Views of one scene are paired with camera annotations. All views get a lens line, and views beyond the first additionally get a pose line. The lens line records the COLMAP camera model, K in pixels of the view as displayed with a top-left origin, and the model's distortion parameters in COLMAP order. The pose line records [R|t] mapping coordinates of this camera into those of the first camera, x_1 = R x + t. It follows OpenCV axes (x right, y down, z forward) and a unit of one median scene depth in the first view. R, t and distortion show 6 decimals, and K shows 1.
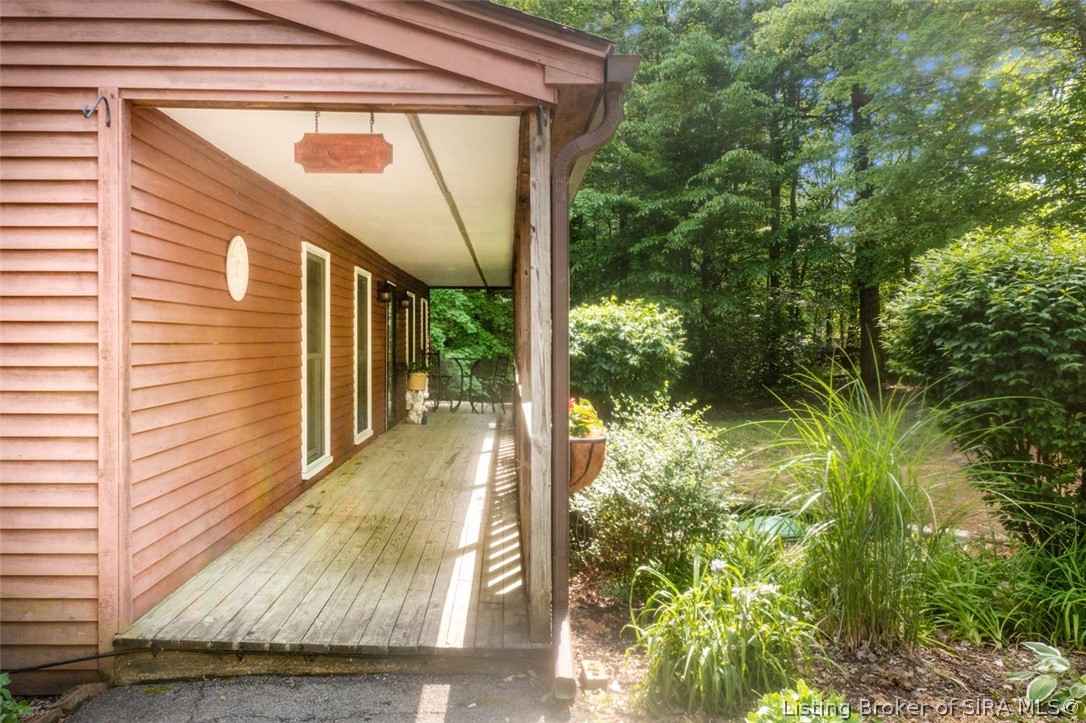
lens RADIAL K [[867.9, 0, 534.3], [0, 867.9, 368.8], [0, 0, 1]] dist [-0.019071, 0.000123]
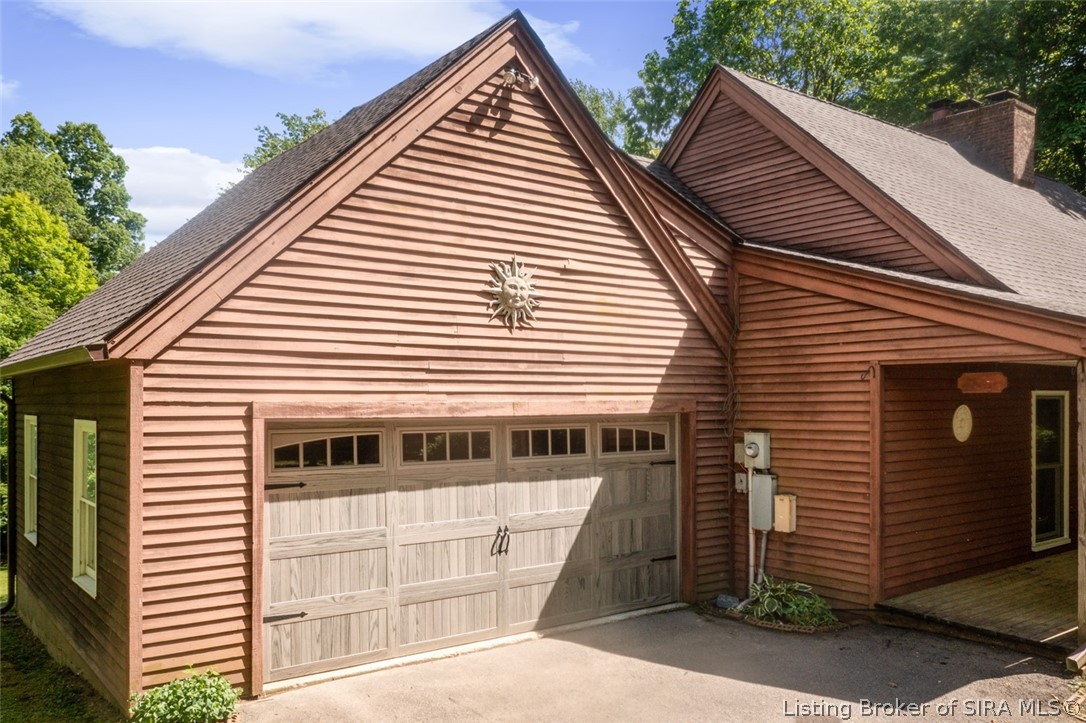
lens RADIAL K [[869.4, 0, 543.0], [0, 869.4, 361.5], [0, 0, 1]] dist [-0.011054, -0.000955]
pose [[0.581666, -0.043015, -0.812290, 0.866259], [-0.021481, 0.997440, -0.068202, -0.146134], [0.813144, 0.057120, 0.579253, -1.049066]]
